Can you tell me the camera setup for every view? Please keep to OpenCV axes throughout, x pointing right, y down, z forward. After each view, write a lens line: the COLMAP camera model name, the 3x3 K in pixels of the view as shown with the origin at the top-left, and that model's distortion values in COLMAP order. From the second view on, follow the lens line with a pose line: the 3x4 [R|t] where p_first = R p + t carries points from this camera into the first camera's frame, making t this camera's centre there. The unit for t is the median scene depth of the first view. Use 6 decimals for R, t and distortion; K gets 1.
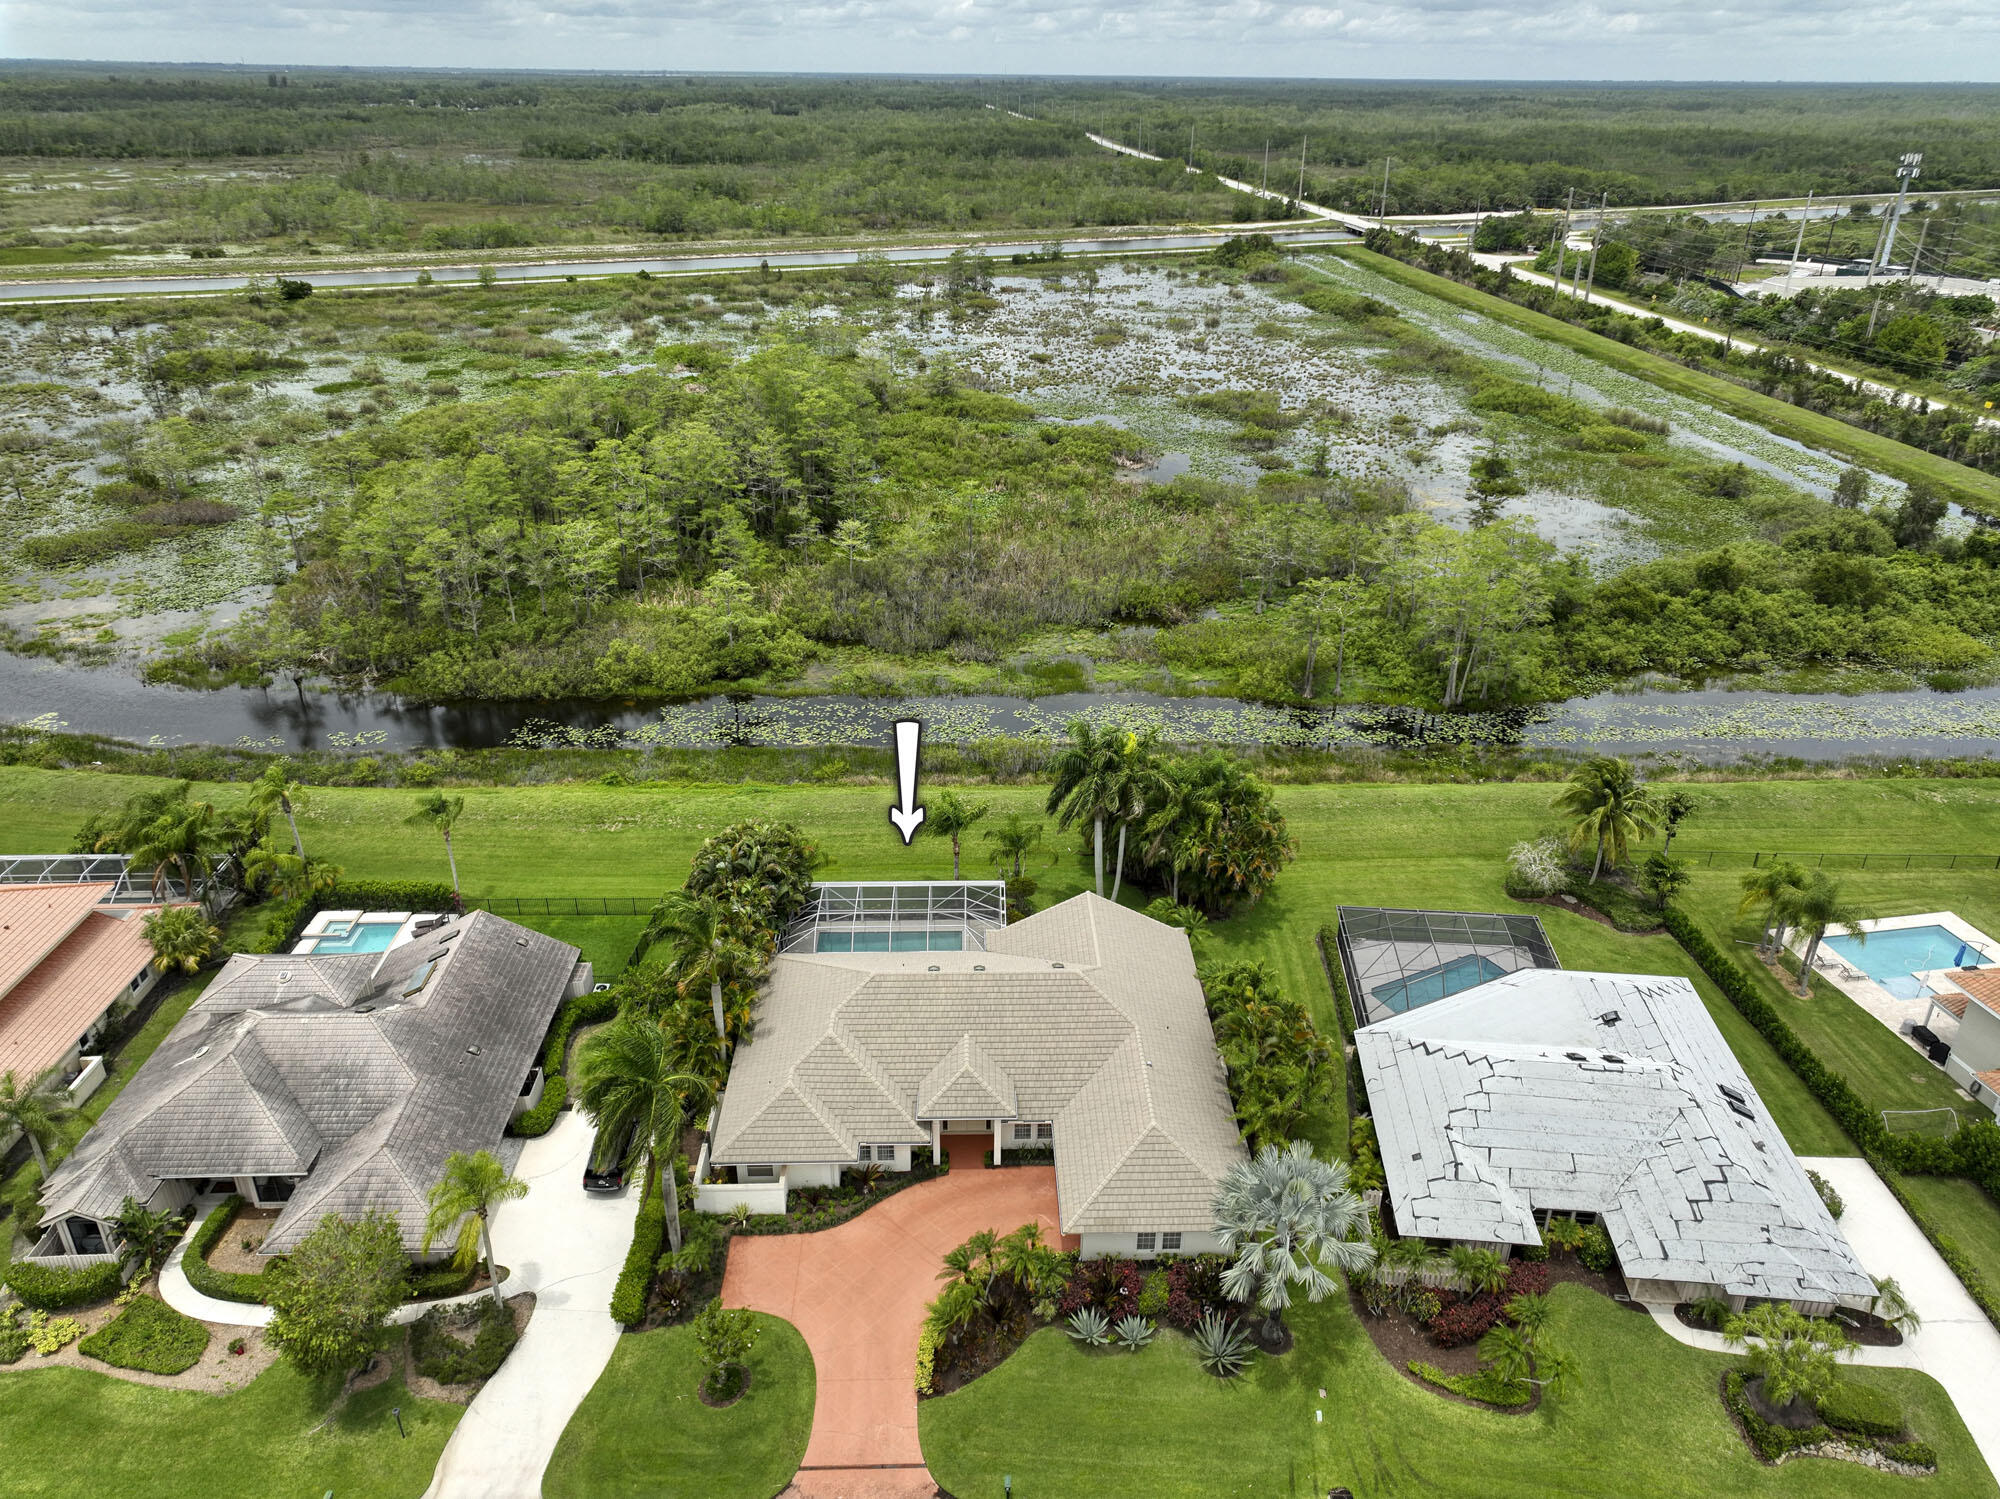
lens RADIAL K [[1417.3, 0, 1000.0], [0, 1417.3, 749.5], [0, 0, 1]] dist [0.007211, 0.001924]
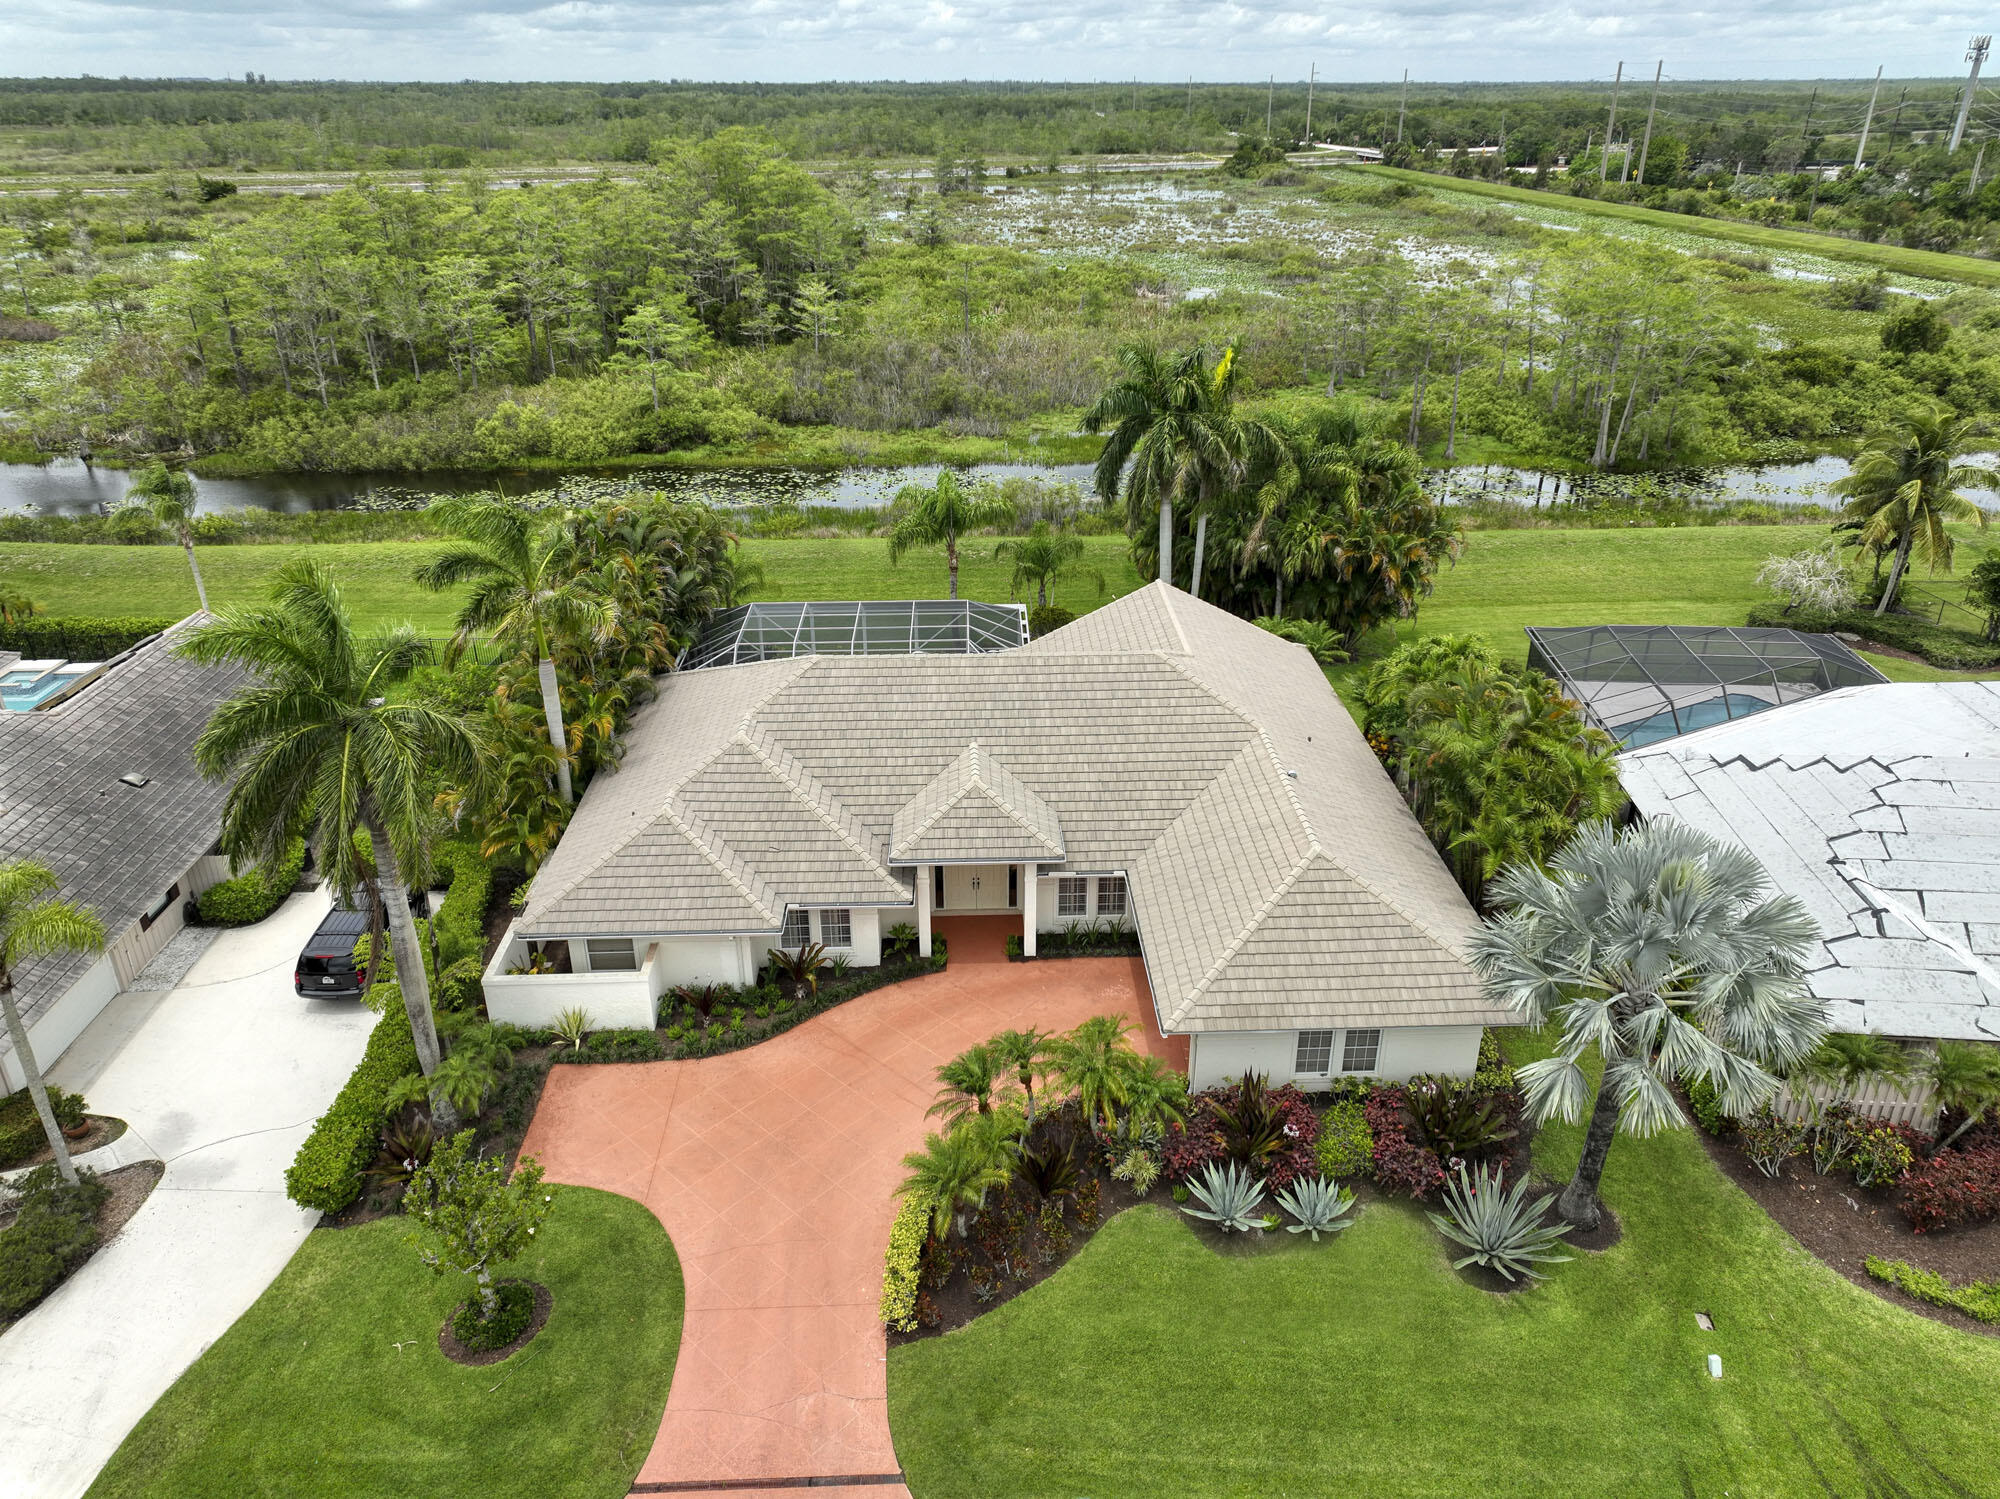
lens RADIAL K [[1415.9, 0, 1000.0], [0, 1415.9, 749.5], [0, 0, 1]] dist [-0.001214, 0.021496]
pose [[0.999912, -0.013030, 0.002494, -0.014991], [0.013048, 0.999889, -0.007213, 0.219351], [-0.002400, 0.007245, 0.999971, 0.434899]]
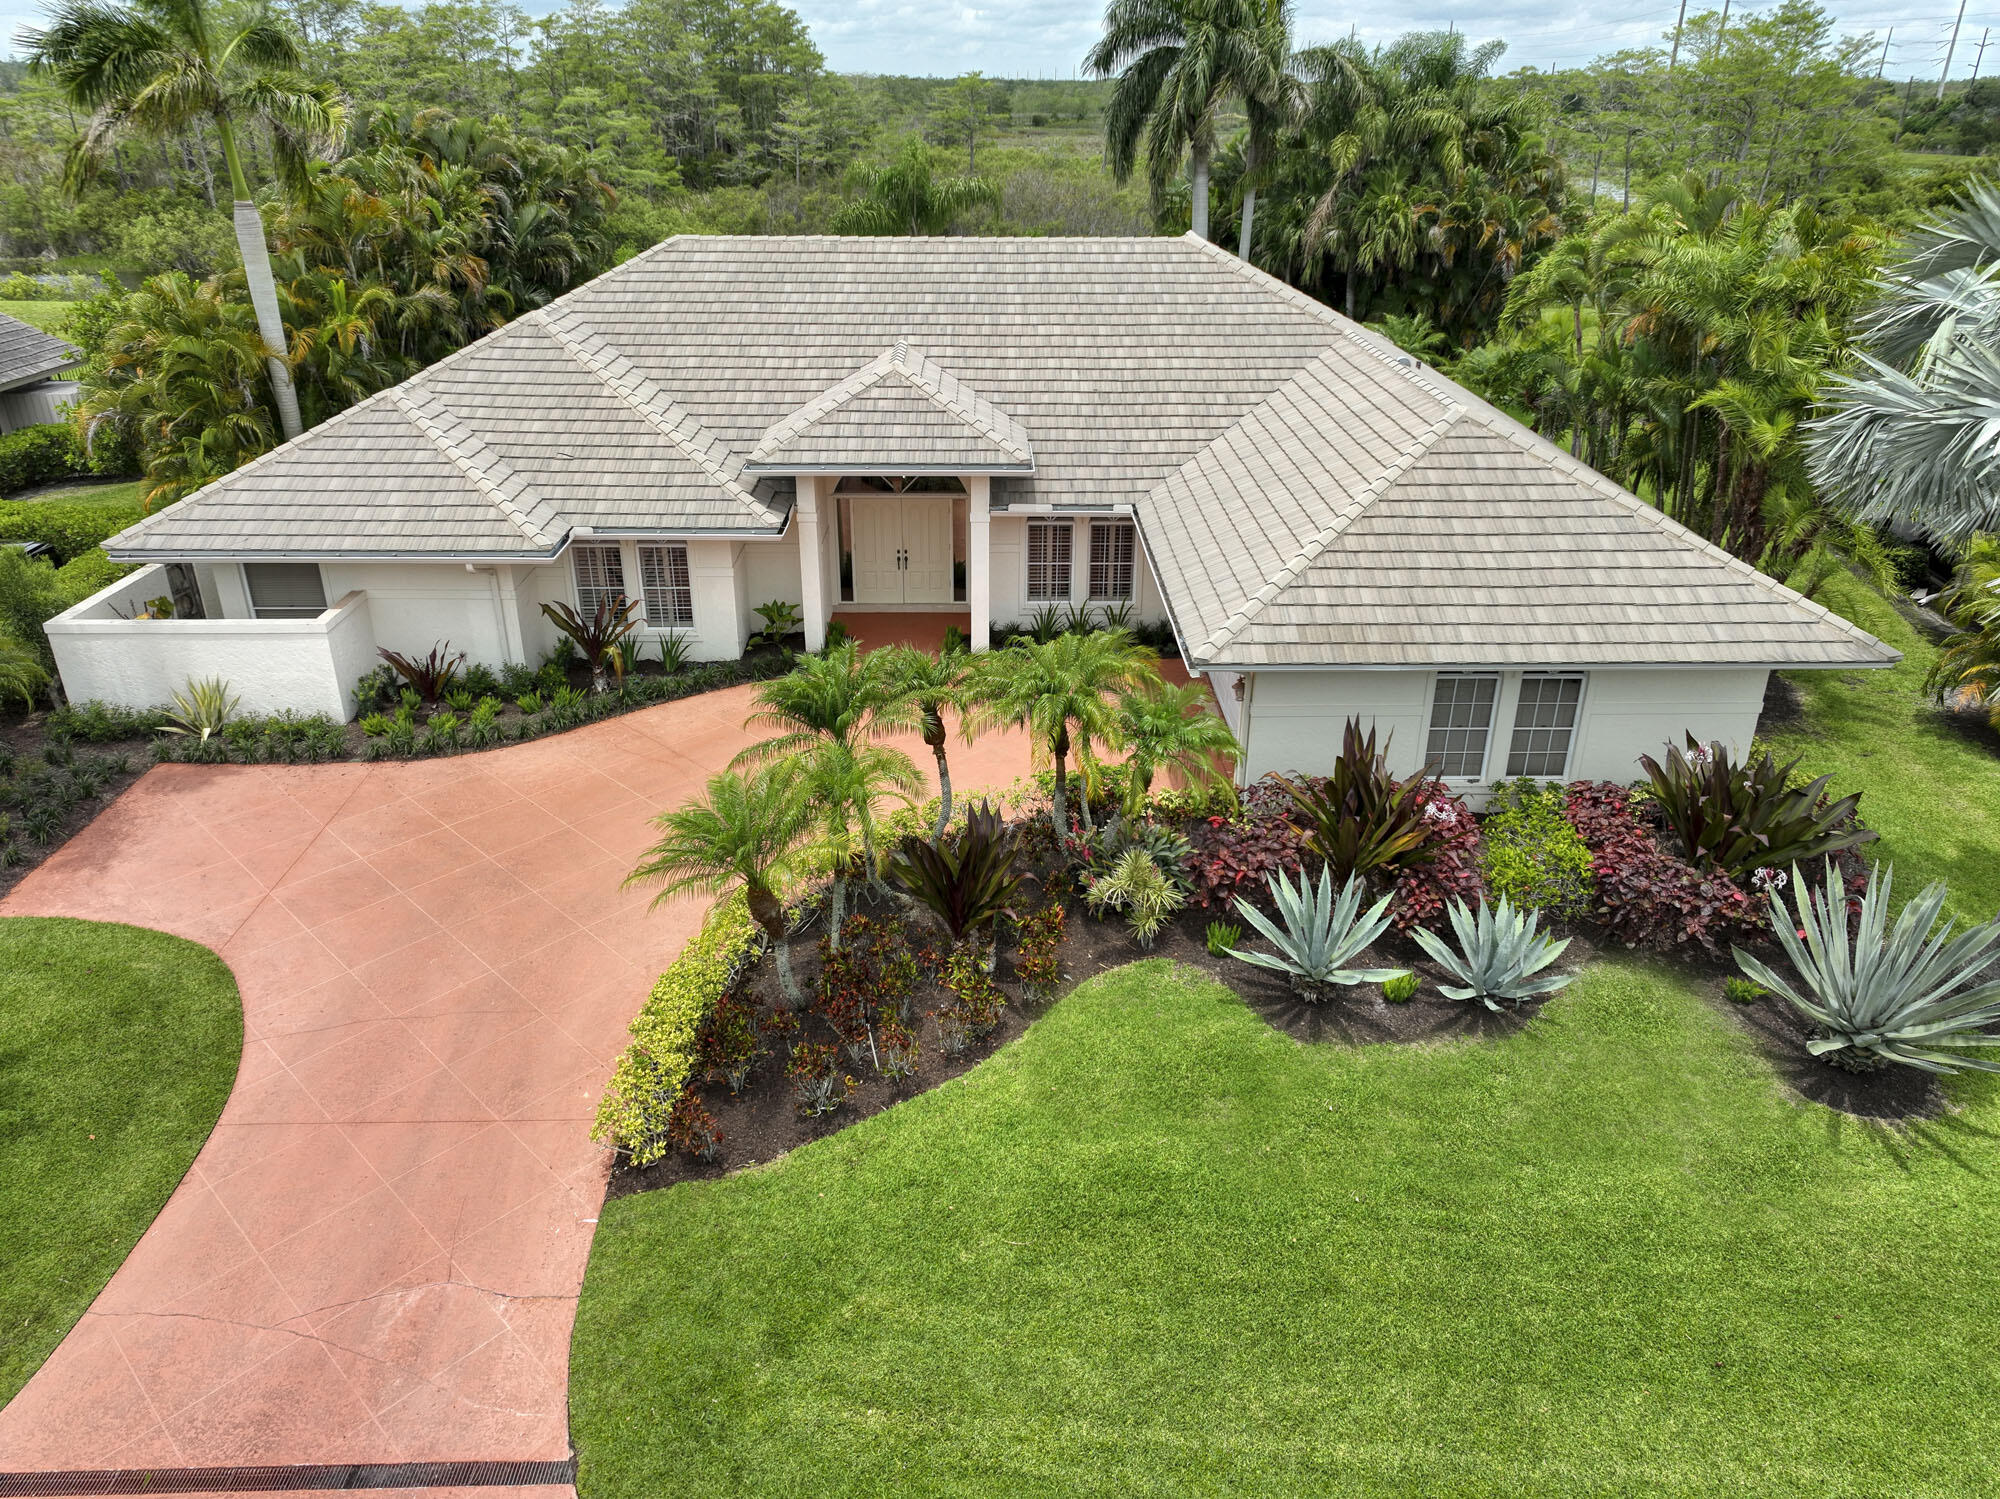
lens RADIAL K [[1415.9, 0, 1000.0], [0, 1415.9, 749.5], [0, 0, 1]] dist [-0.001214, 0.021496]
pose [[0.999892, 0.001556, -0.014604, 0.008898], [-0.001696, 0.999953, -0.009580, 0.331198], [0.014589, 0.009604, 0.999847, 0.655471]]
